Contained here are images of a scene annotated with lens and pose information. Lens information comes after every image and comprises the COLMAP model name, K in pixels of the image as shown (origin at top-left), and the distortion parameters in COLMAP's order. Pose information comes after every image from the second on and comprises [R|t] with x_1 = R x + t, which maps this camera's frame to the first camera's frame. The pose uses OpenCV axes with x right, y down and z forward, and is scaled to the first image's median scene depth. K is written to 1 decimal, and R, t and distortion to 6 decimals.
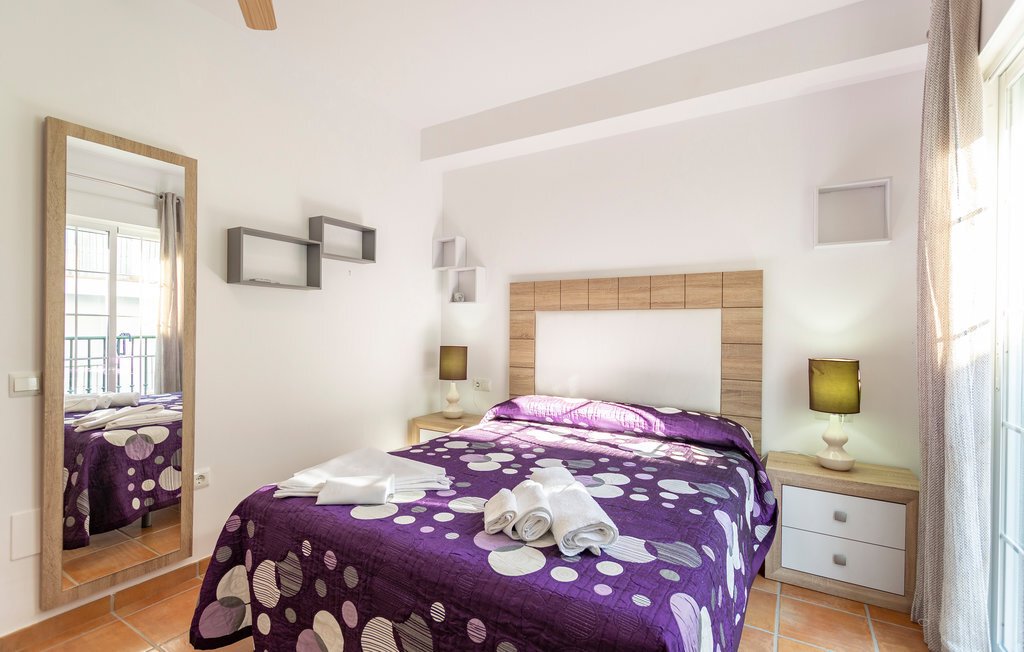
lens RADIAL K [[465.7, 0, 529.1], [0, 465.7, 332.8], [0, 0, 1]] dist [0.010186, -0.001698]
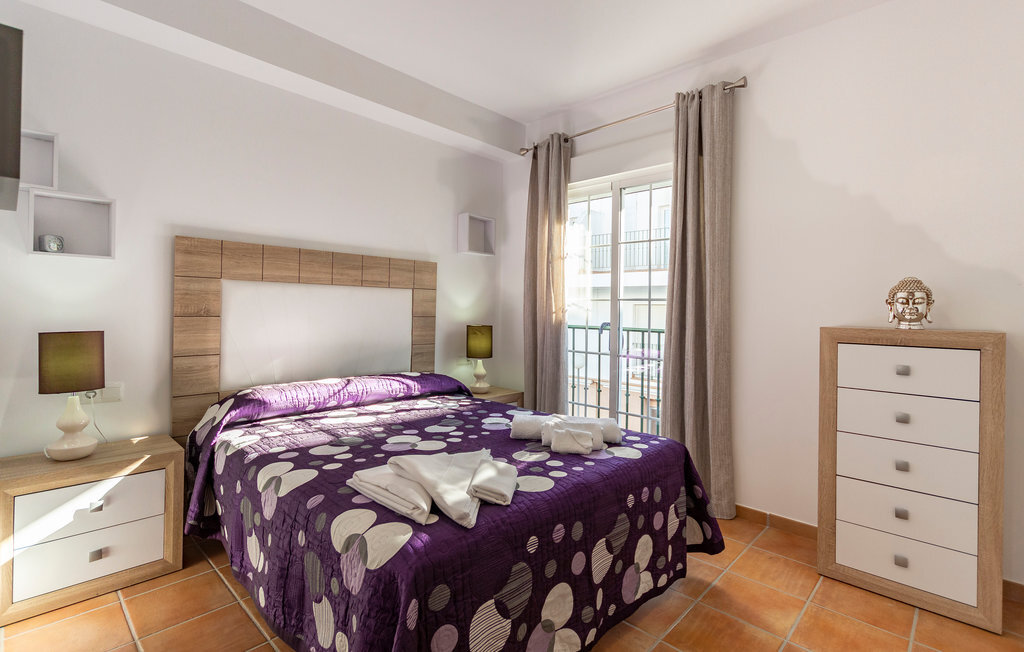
lens RADIAL K [[465.7, 0, 506.2], [0, 465.7, 311.1], [0, 0, 1]] dist [0.010186, -0.001698]
pose [[0.244041, -0.008560, 0.969727, -0.777666], [-0.008341, 0.999906, 0.010925, -0.008706], [-0.969729, -0.010754, 0.243946, 0.463307]]
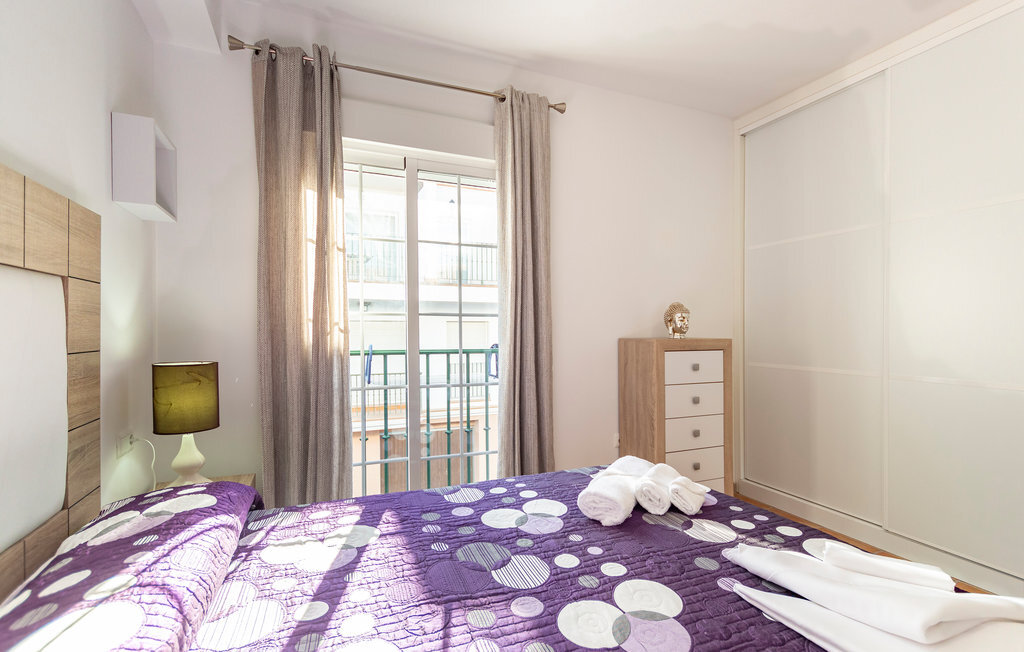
lens RADIAL K [[465.7, 0, 516.8], [0, 465.7, 328.0], [0, 0, 1]] dist [0.010186, -0.001698]
pose [[-0.793209, -0.004889, 0.608930, -0.220967], [-0.002136, 0.999984, 0.005246, -0.005318], [-0.608945, 0.002861, -0.793207, 1.136145]]
